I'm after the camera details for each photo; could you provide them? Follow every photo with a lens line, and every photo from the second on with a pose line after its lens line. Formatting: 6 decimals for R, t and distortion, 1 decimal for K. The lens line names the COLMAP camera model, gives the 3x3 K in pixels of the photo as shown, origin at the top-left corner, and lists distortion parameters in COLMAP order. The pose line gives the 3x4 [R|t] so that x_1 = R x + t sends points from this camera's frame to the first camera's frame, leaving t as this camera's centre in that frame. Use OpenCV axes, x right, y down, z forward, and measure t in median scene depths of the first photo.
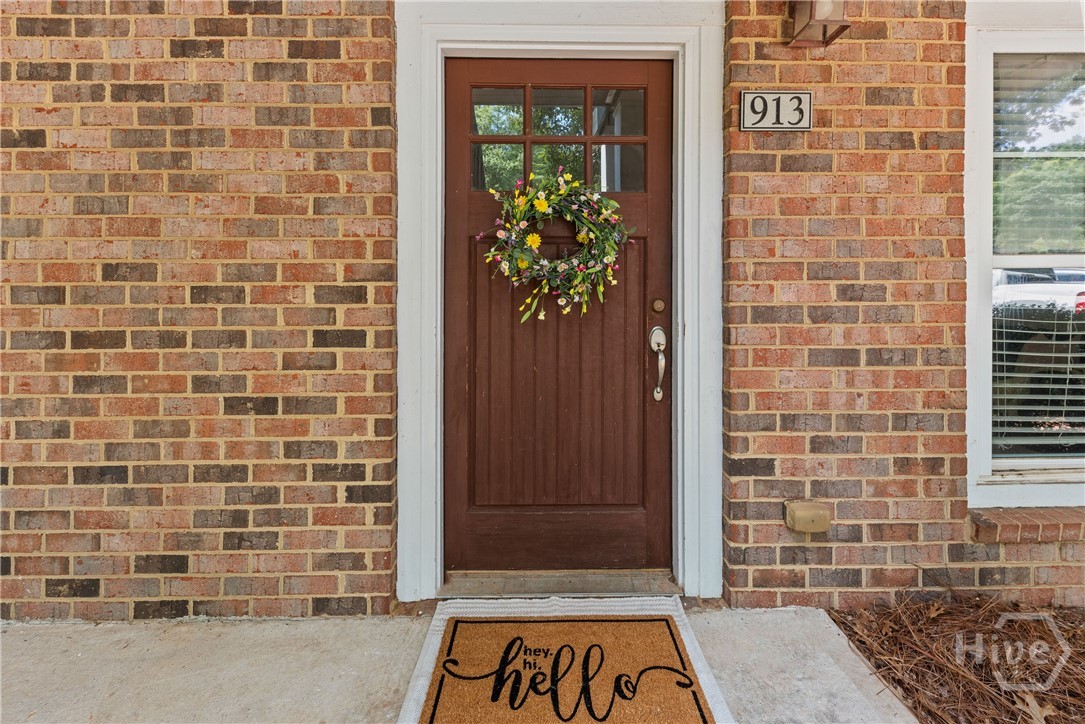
lens RADIAL K [[421.2, 0, 544.4], [0, 421.2, 293.6], [0, 0, 1]] dist [0.009059, -0.000040]
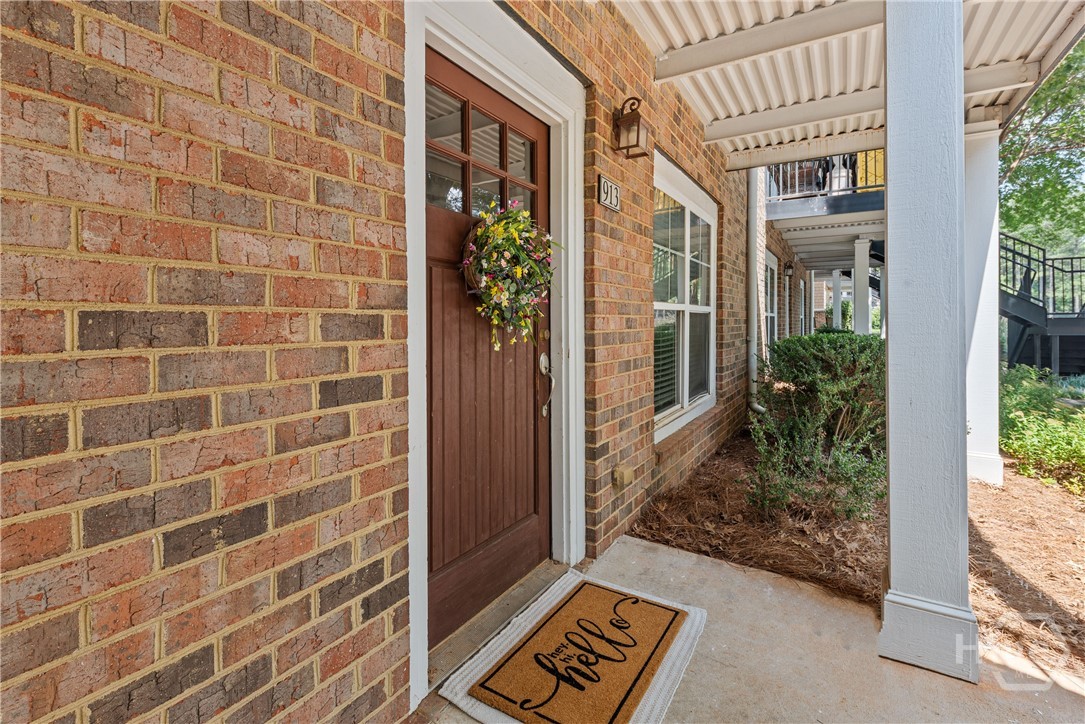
lens RADIAL K [[500.1, 0, 541.1], [0, 500.1, 324.4], [0, 0, 1]] dist [0.002632, -0.000516]
pose [[0.539401, -0.004175, 0.842039, -1.009079], [0.001898, 0.999991, 0.003742, -0.004724], [-0.842047, -0.000420, 0.539404, 0.302016]]
